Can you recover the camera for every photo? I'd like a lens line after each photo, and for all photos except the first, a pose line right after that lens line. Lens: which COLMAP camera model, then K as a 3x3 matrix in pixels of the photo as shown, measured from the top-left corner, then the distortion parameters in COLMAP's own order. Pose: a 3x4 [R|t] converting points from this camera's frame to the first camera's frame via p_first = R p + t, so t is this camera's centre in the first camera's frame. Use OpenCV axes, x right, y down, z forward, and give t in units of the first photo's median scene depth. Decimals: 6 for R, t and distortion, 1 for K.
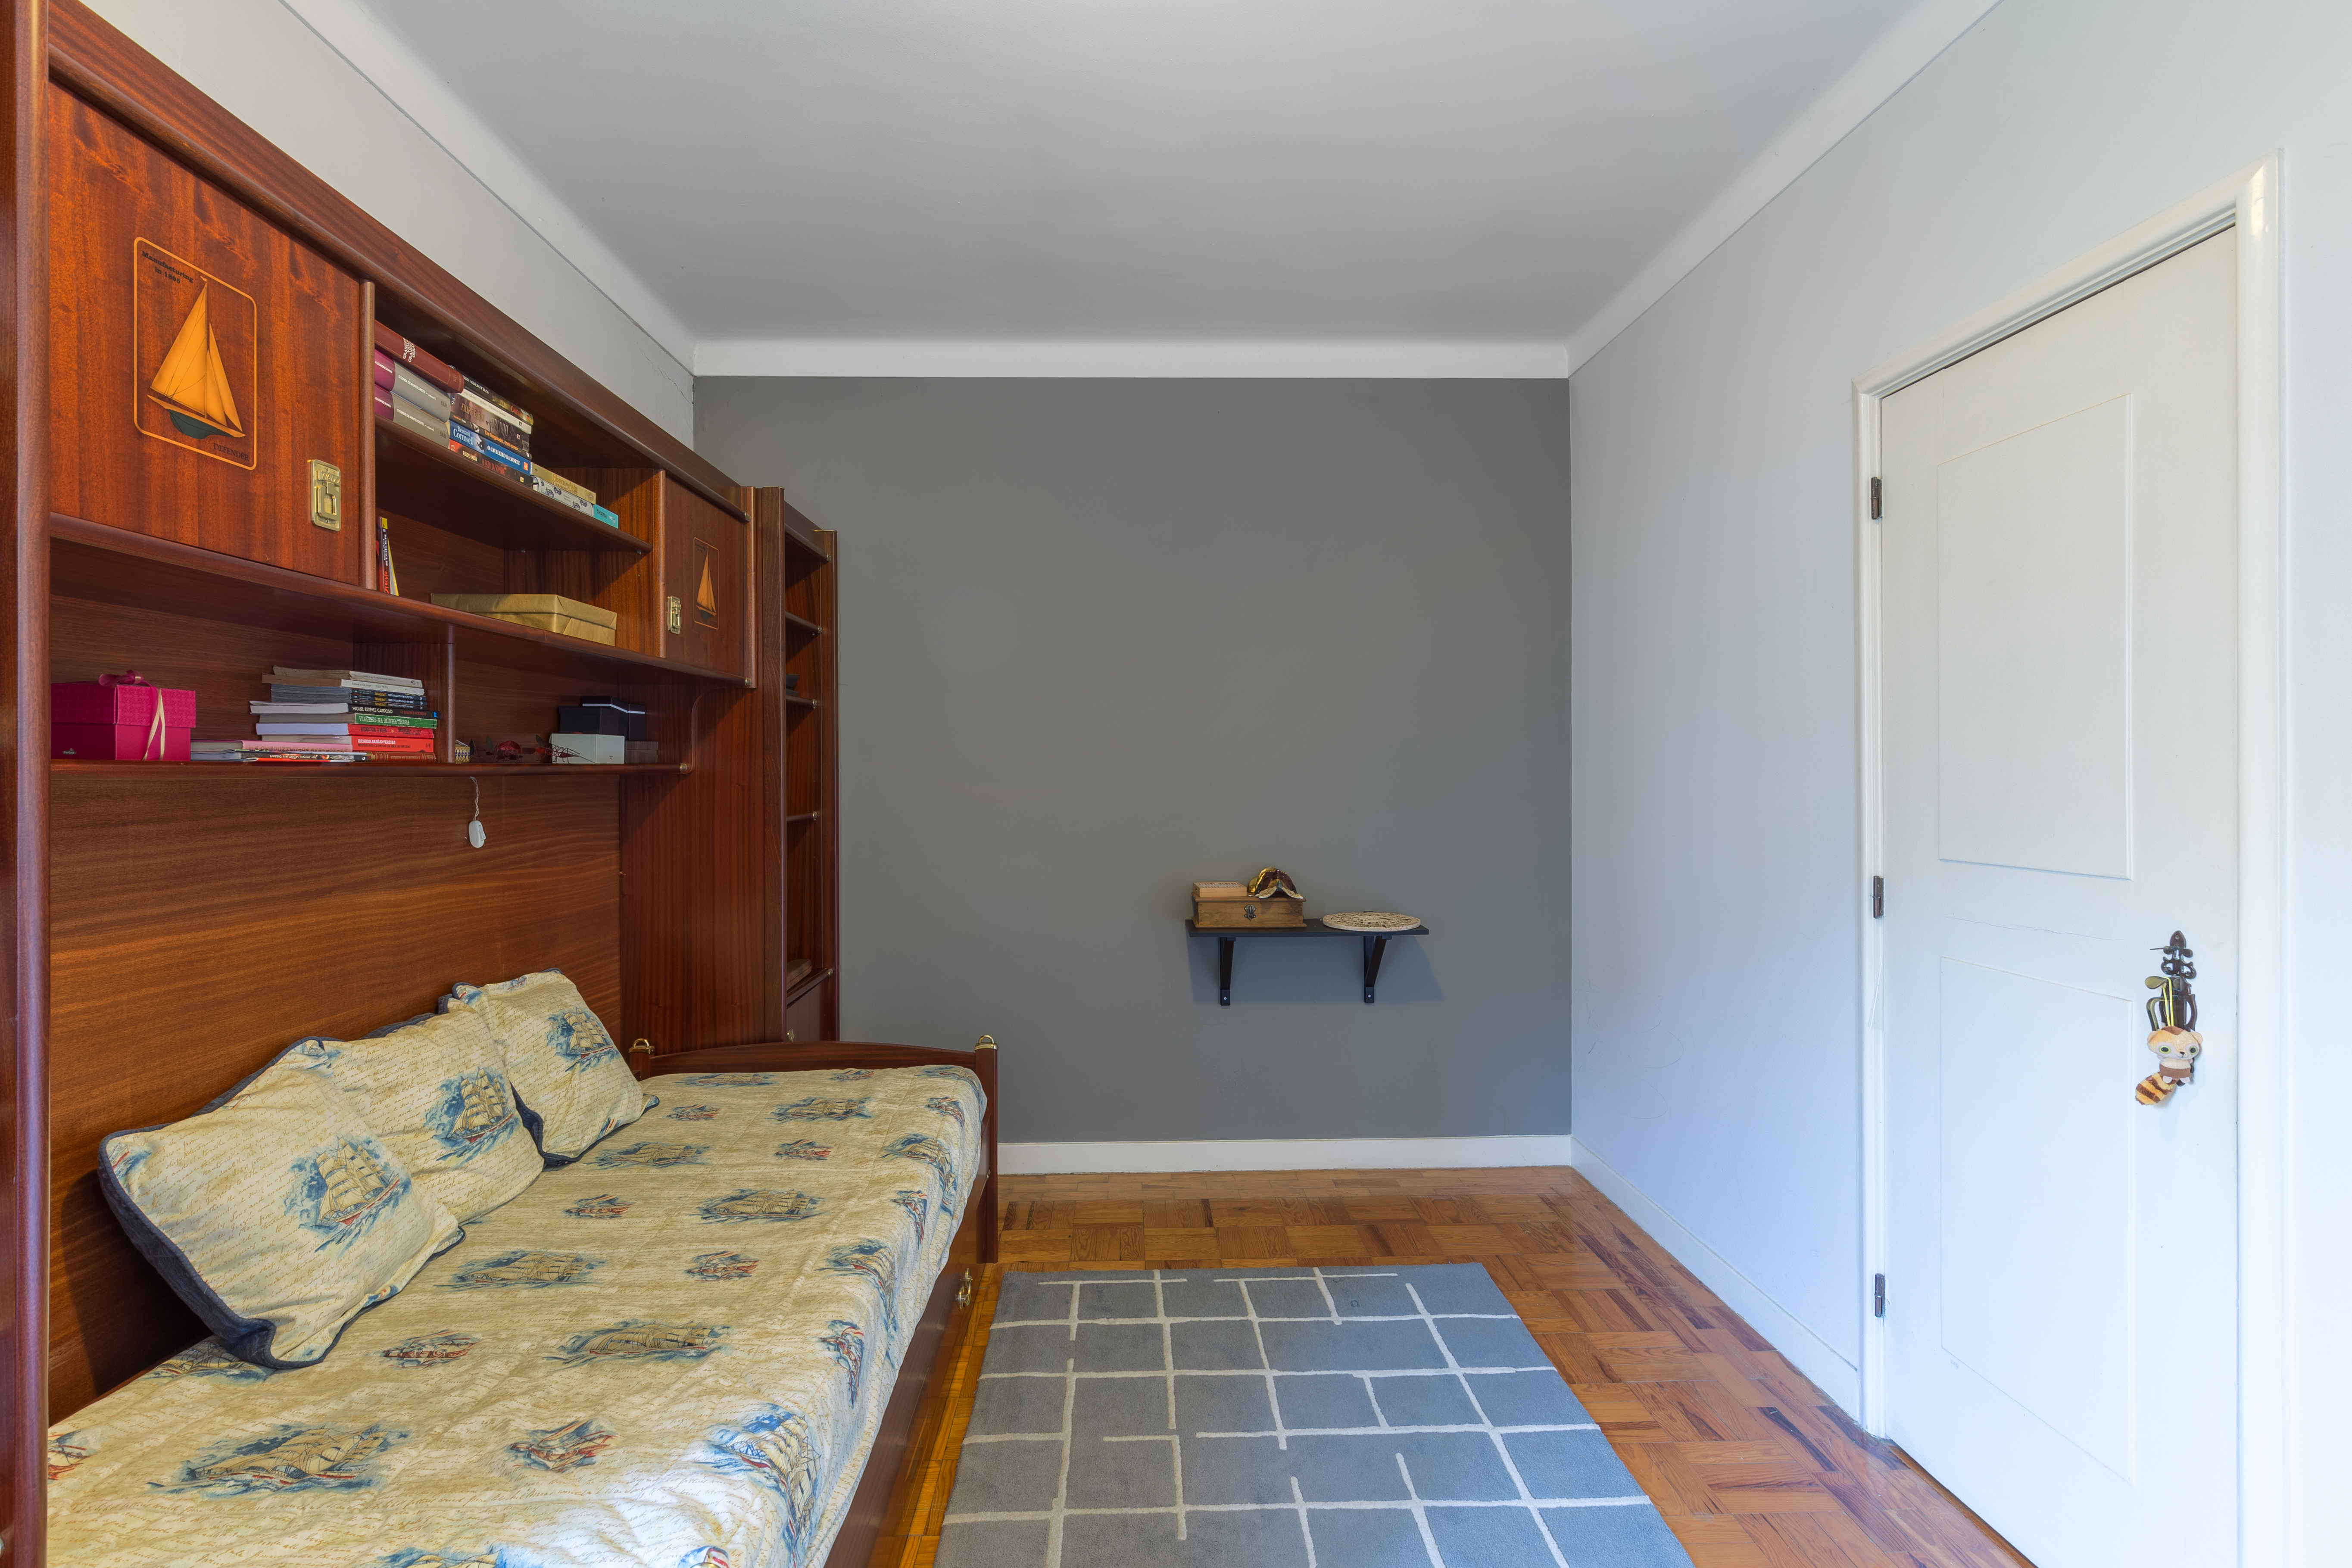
lens RADIAL K [[1120.5, 0, 1170.6], [0, 1120.5, 770.5], [0, 0, 1]] dist [0.002377, 0.000345]
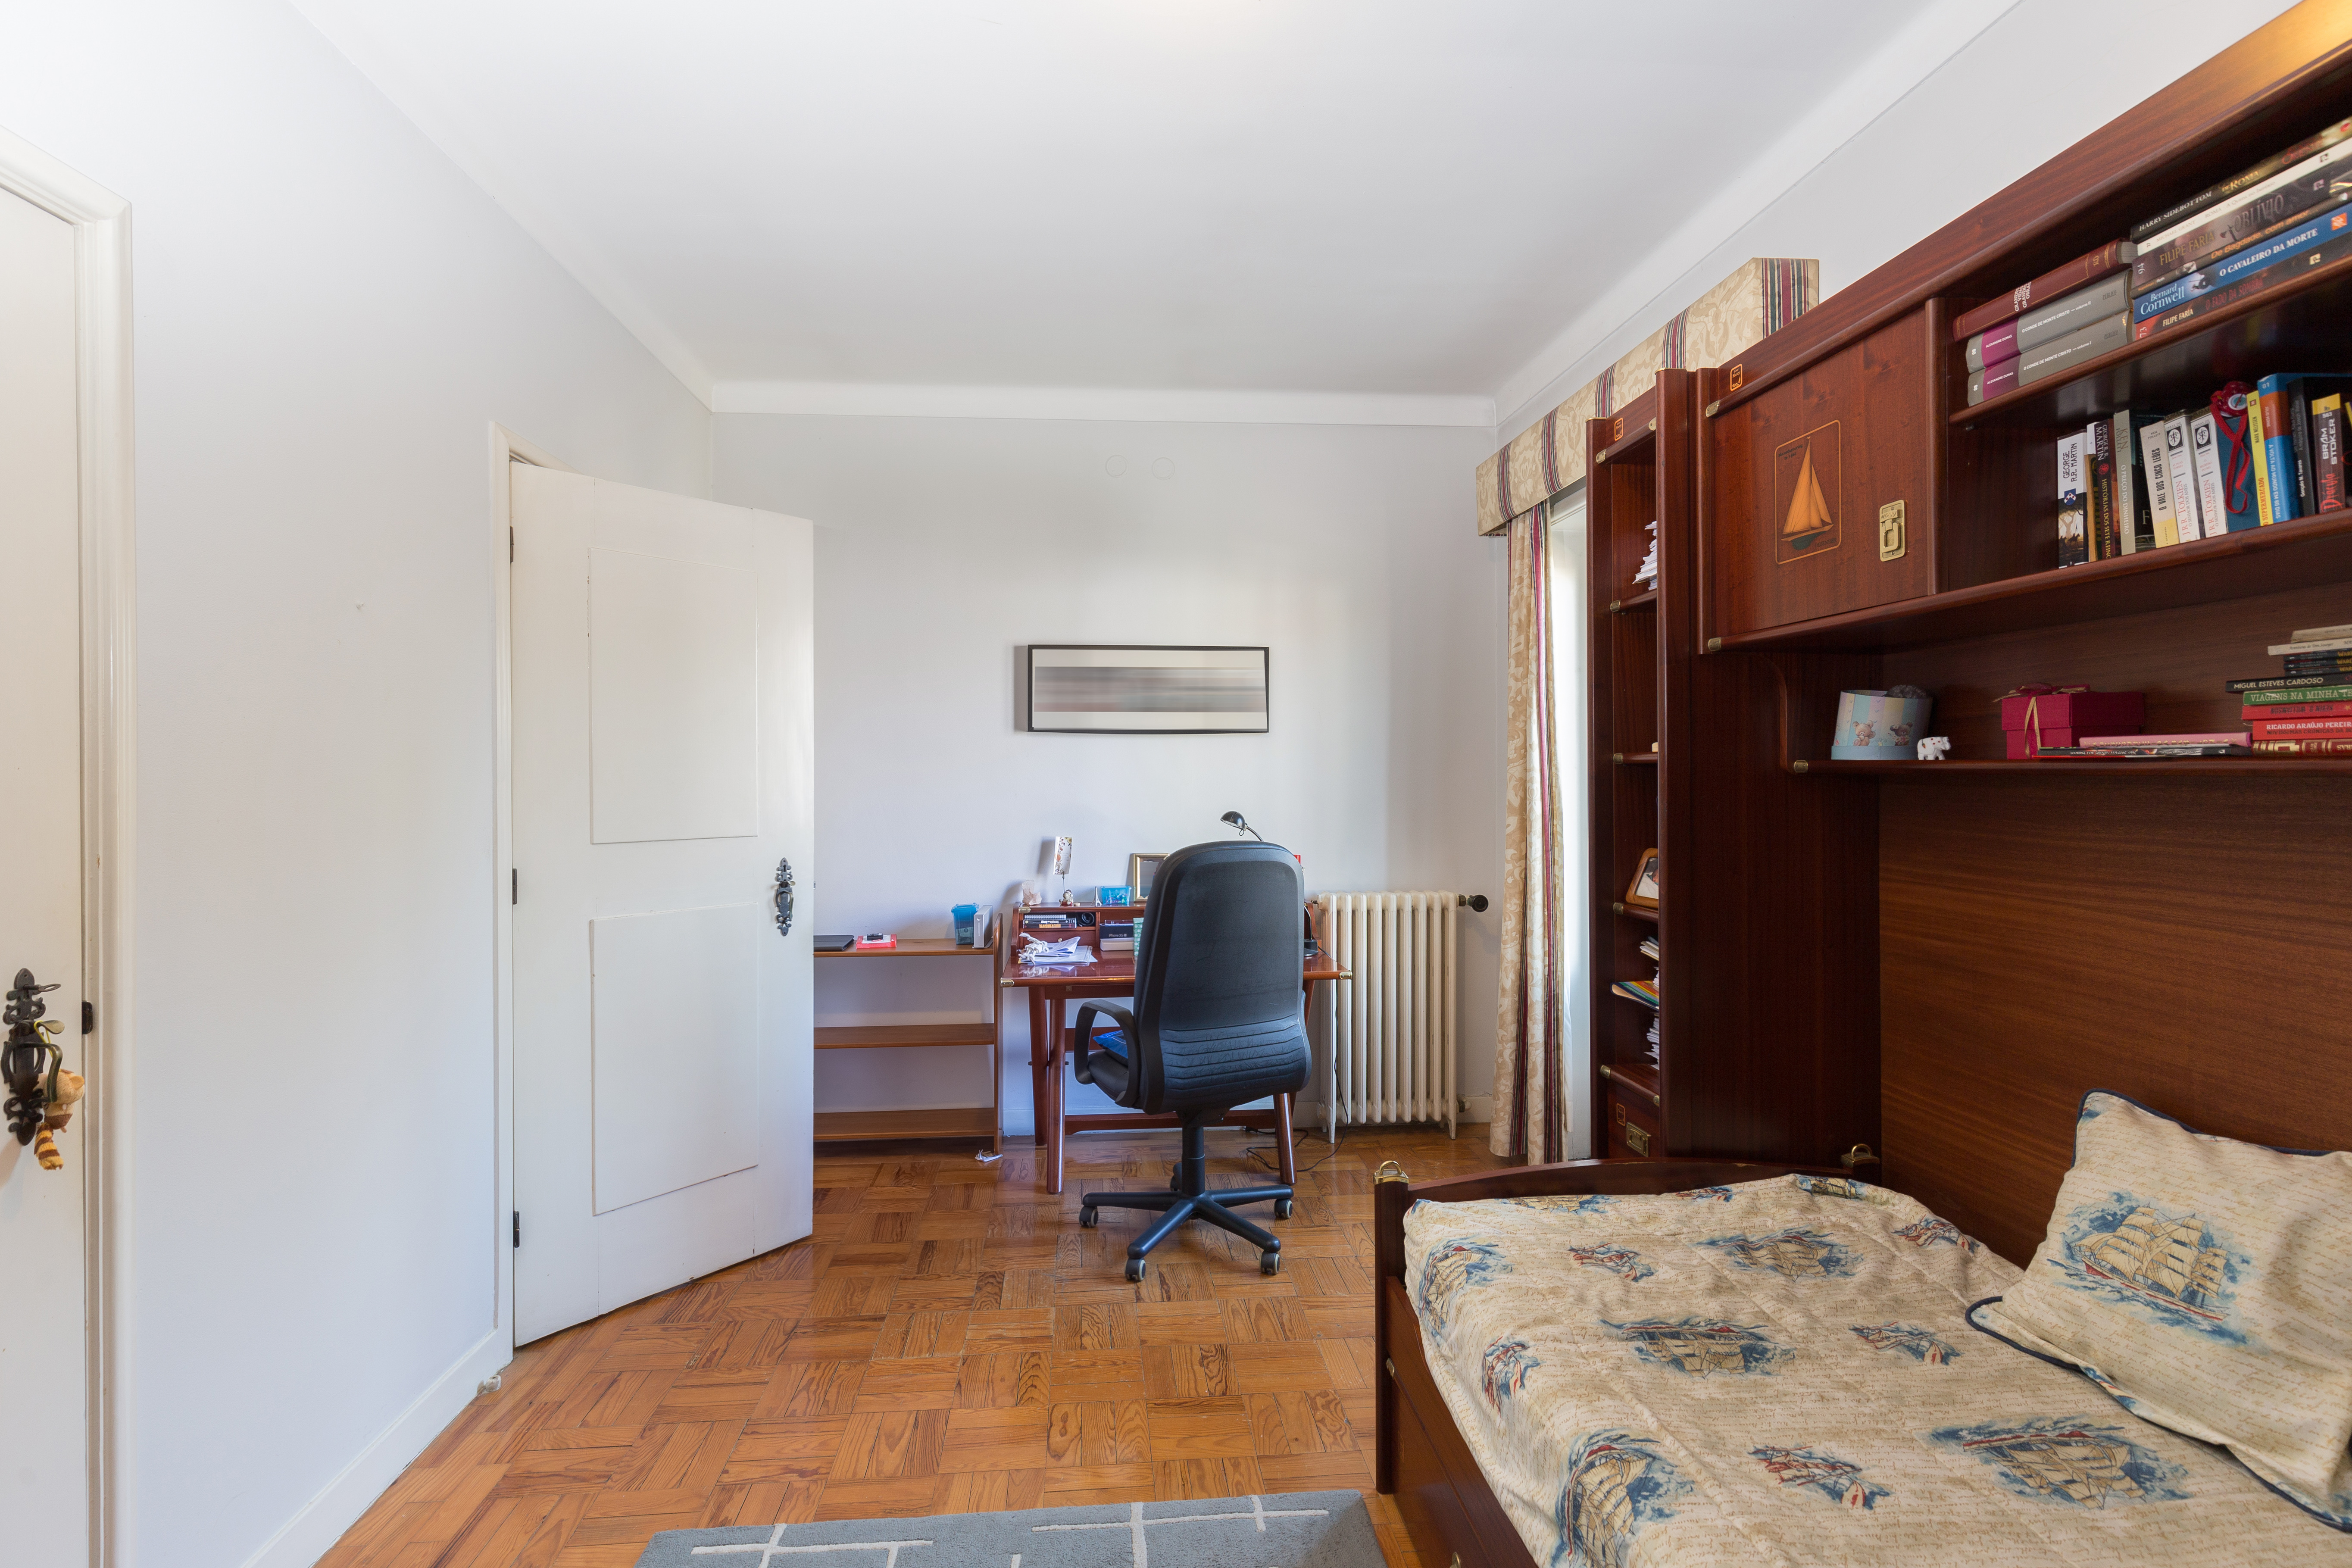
lens RADIAL K [[1120.6, 0, 1170.6], [0, 1120.6, 770.5], [0, 0, 1]] dist [0.002377, 0.000345]
pose [[-0.998966, 0.008792, -0.044600, 0.038105], [0.008727, 0.999961, 0.001644, -0.005766], [0.044613, 0.001253, -0.999004, 1.837207]]
